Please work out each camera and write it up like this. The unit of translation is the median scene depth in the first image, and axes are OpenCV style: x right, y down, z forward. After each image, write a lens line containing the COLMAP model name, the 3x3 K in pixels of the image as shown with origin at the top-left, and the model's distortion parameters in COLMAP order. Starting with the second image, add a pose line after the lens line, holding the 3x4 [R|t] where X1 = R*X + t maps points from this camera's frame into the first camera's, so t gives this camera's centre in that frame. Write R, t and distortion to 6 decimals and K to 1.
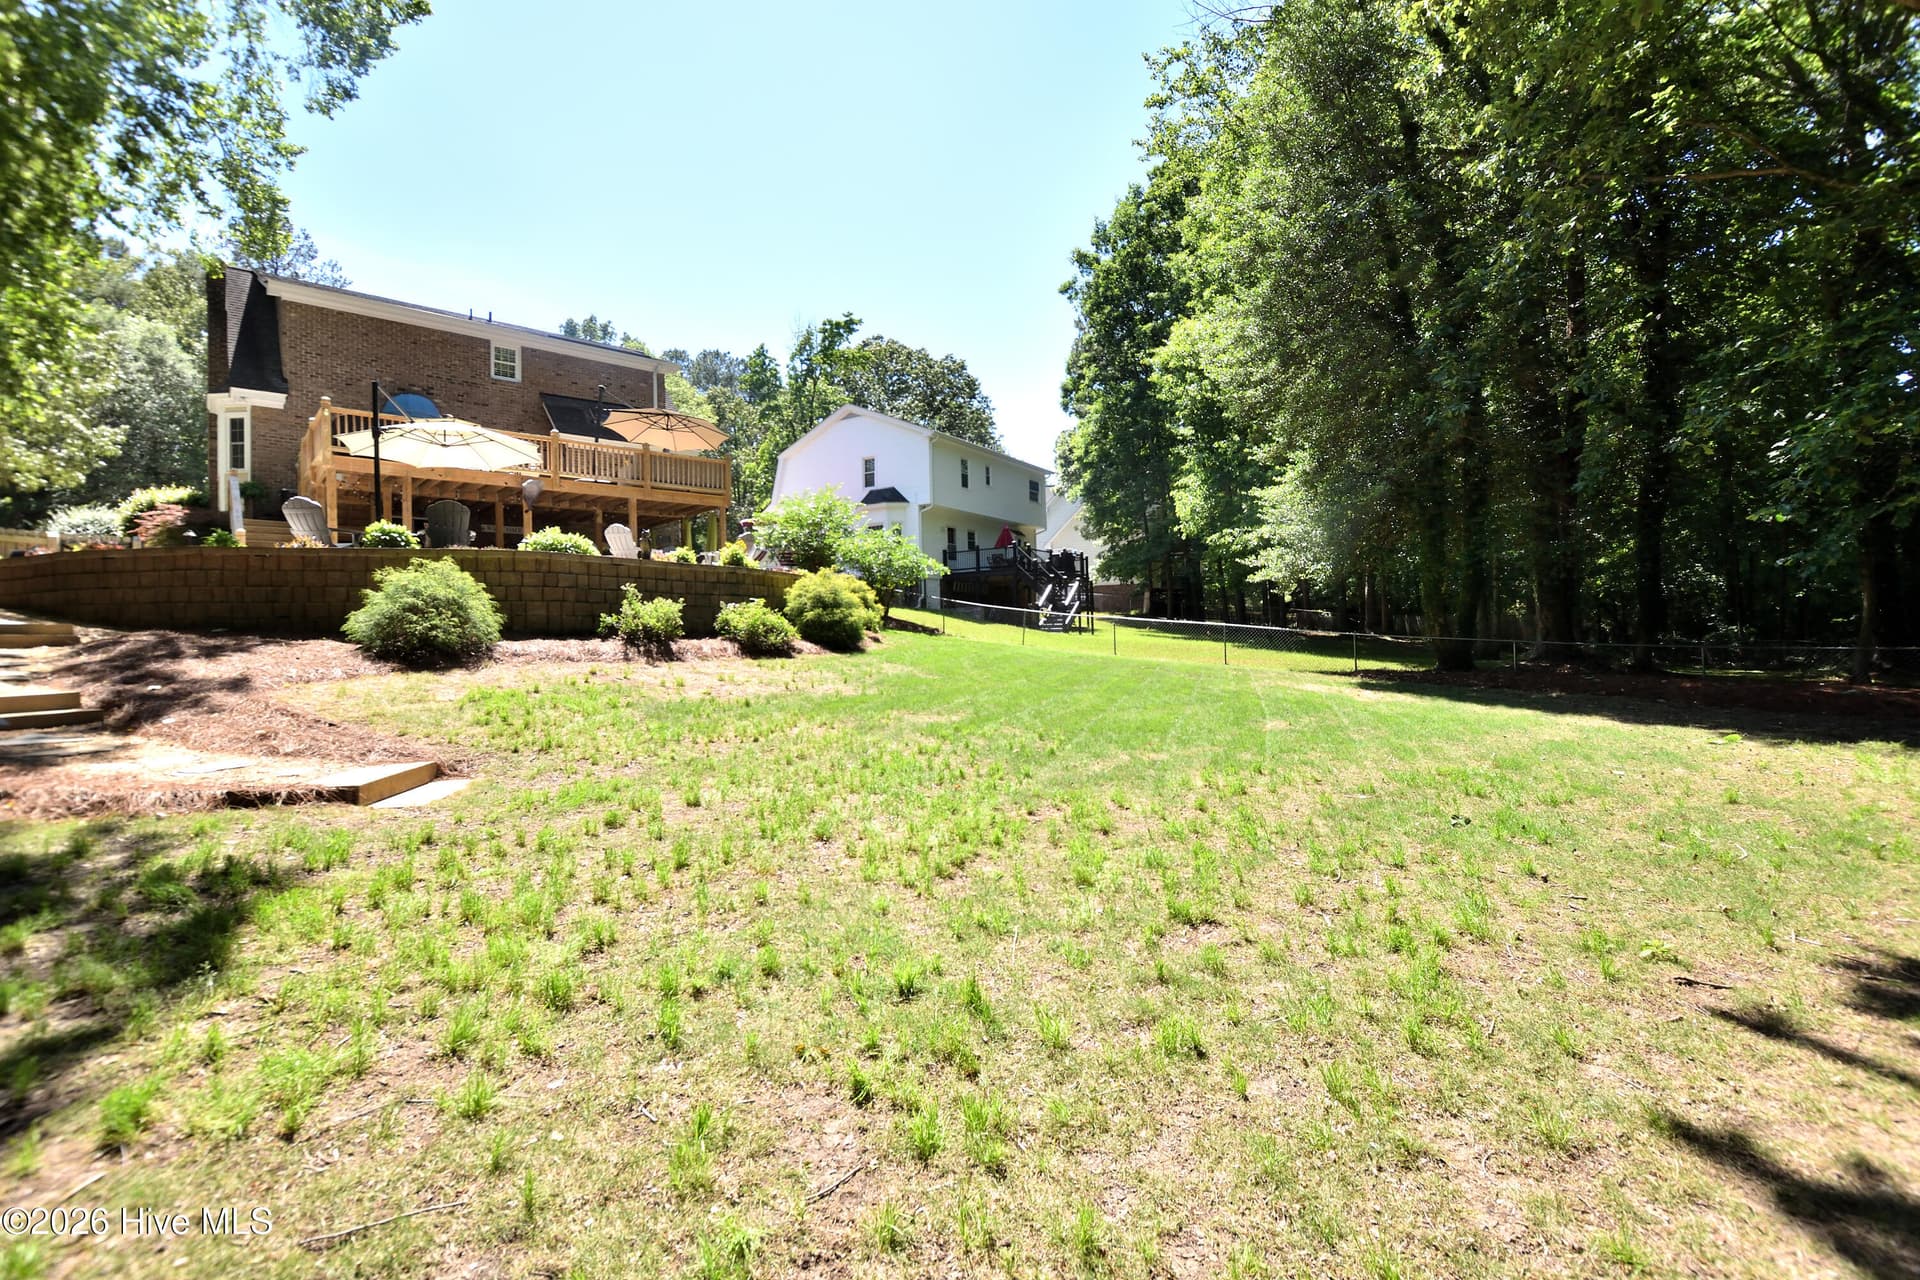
lens RADIAL K [[844.3, 0, 963.7], [0, 844.3, 632.4], [0, 0, 1]] dist [-0.027293, 0.000518]
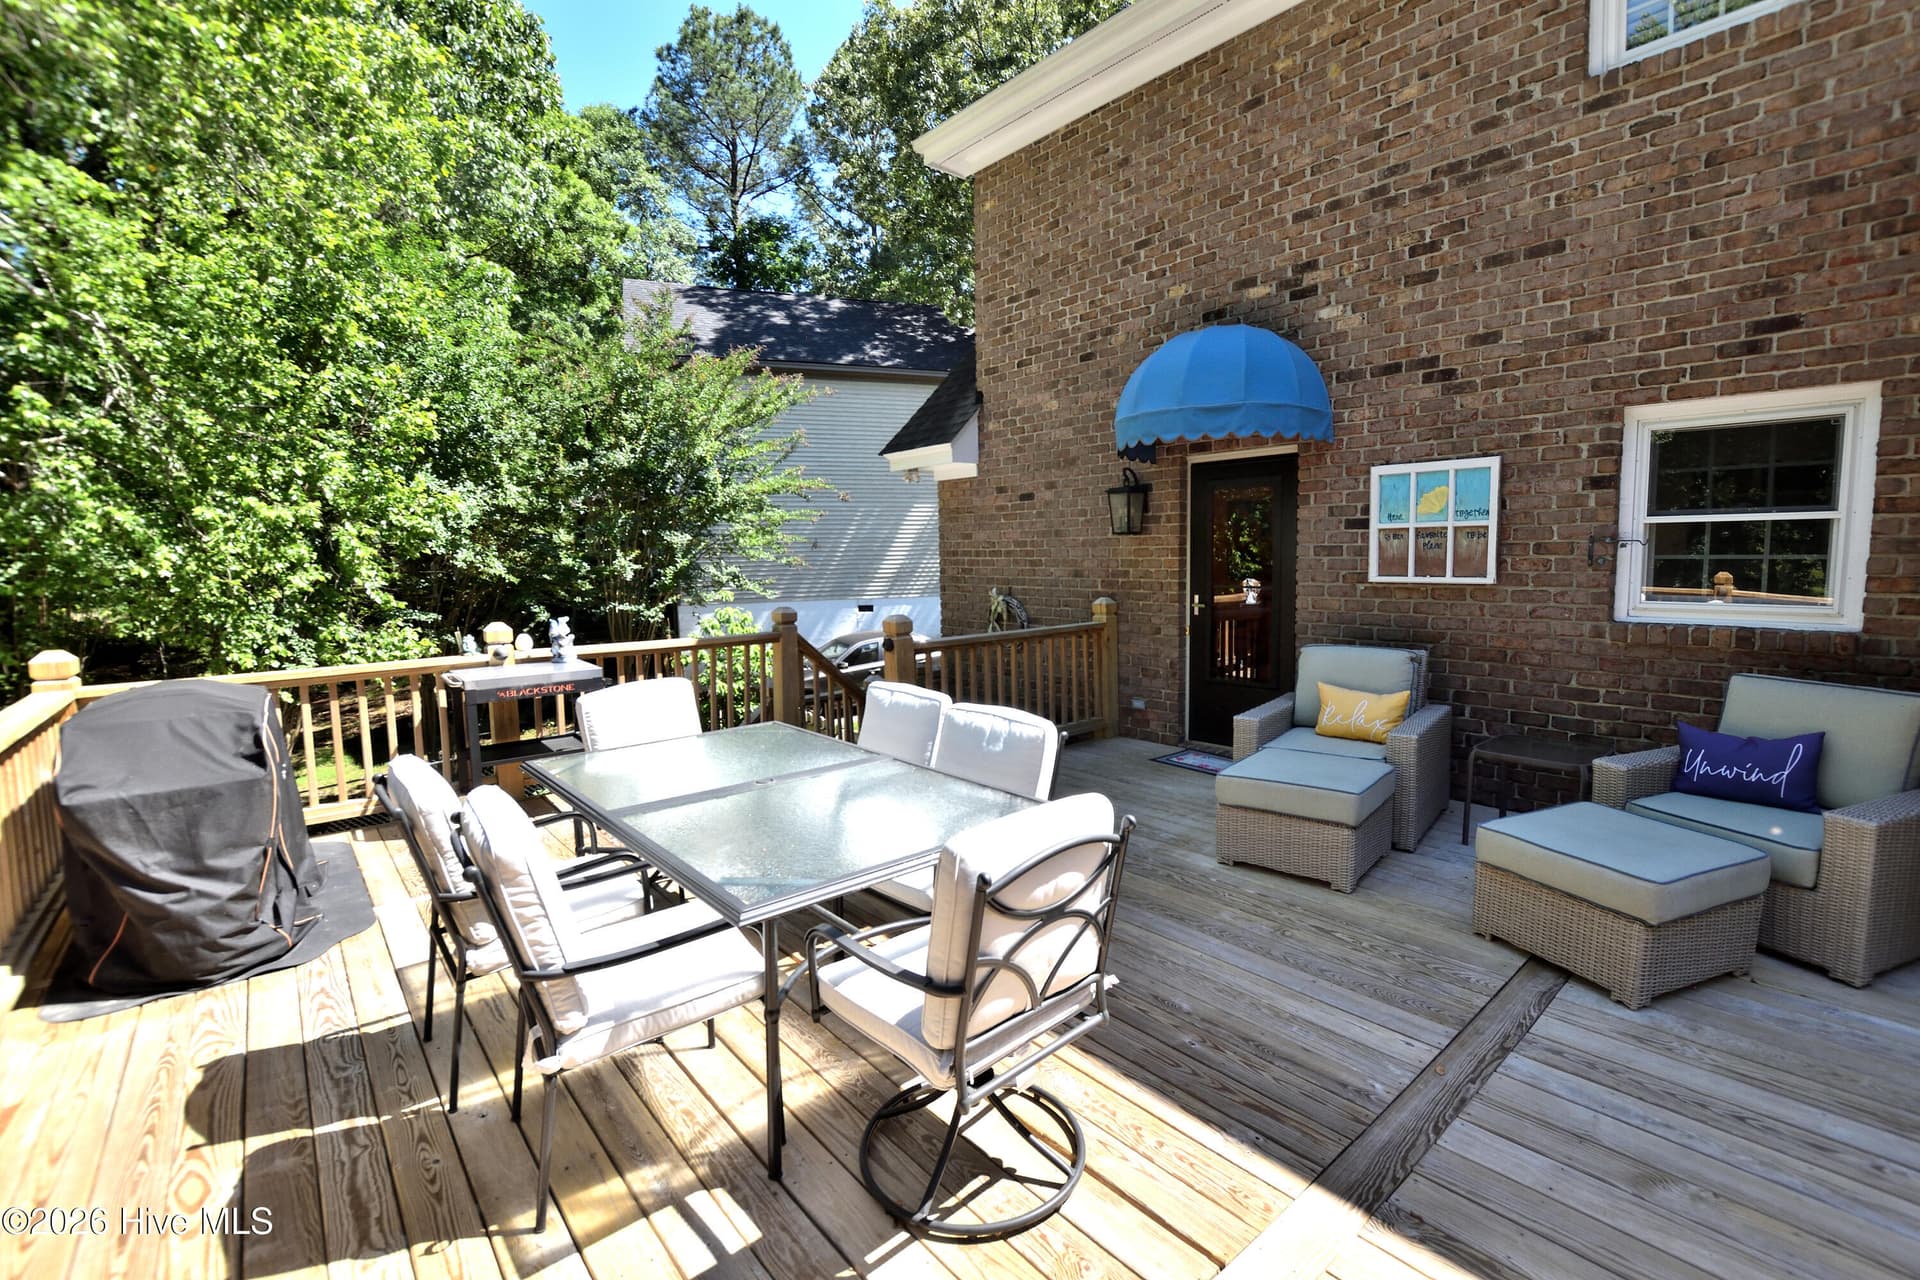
lens RADIAL K [[844.3, 0, 963.7], [0, 844.3, 632.4], [0, 0, 1]] dist [-0.027293, 0.000518]
pose [[-0.043850, 0.122434, -0.991507, -0.394693], [0.029909, 0.992178, 0.121194, -0.225874], [0.998590, -0.024341, -0.047169, 0.927715]]
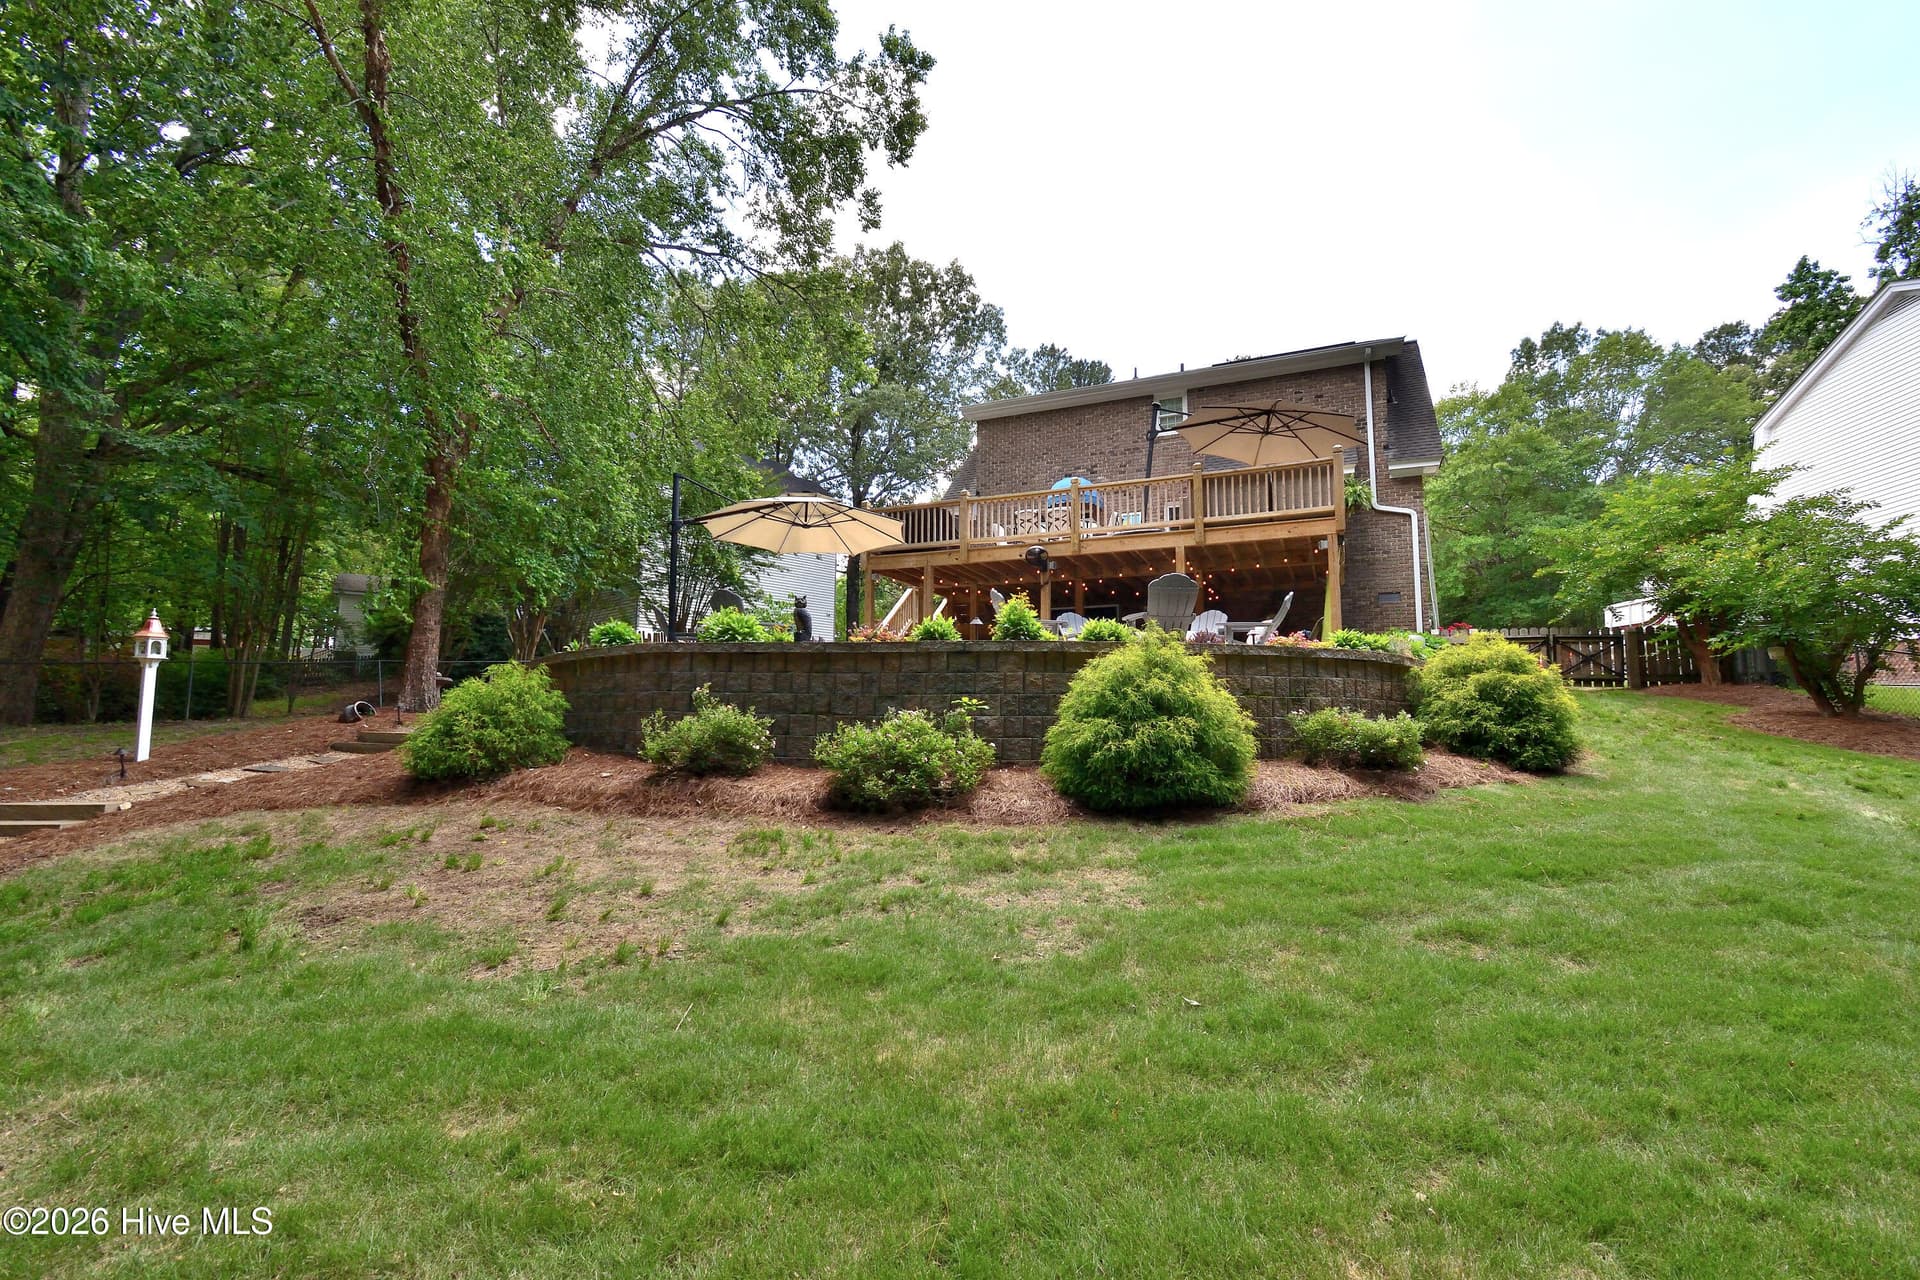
lens RADIAL K [[839.6, 0, 974.9], [0, 839.6, 634.8], [0, 0, 1]] dist [0.001758, 0.000077]
pose [[0.398177, -0.073290, -0.914376, 0.155501], [-0.008916, 0.996447, -0.083751, -0.023935], [0.917265, 0.041500, 0.396109, 0.517492]]
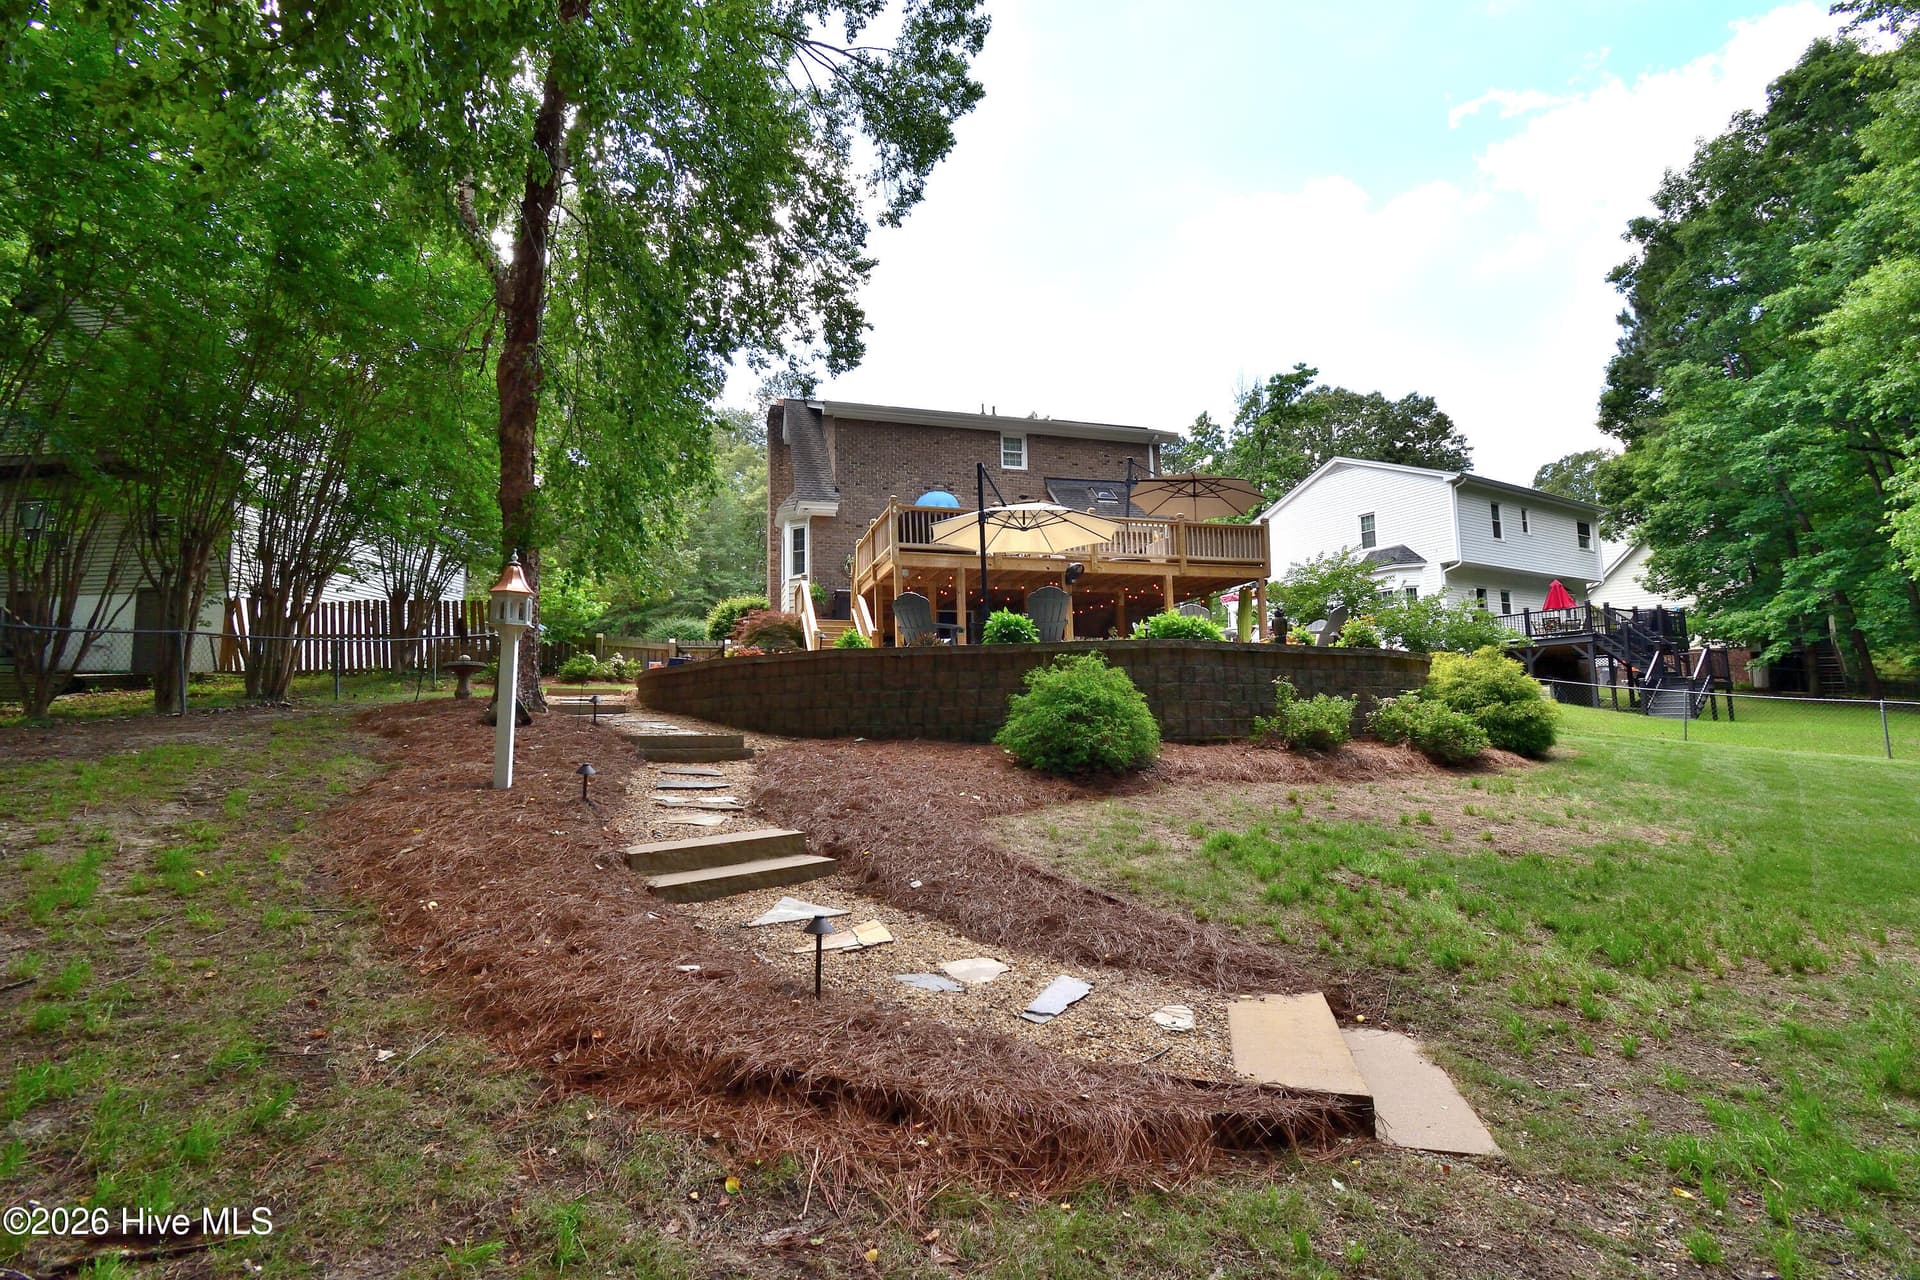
lens RADIAL K [[845.6, 0, 960.0], [0, 845.6, 640.0], [0, 0, 1]] dist [-0.001684, 0.000107]
pose [[0.893999, -0.041003, -0.446189, -0.174857], [0.004378, 0.996556, -0.082808, -0.015519], [0.448048, 0.072077, 0.891099, 0.090599]]
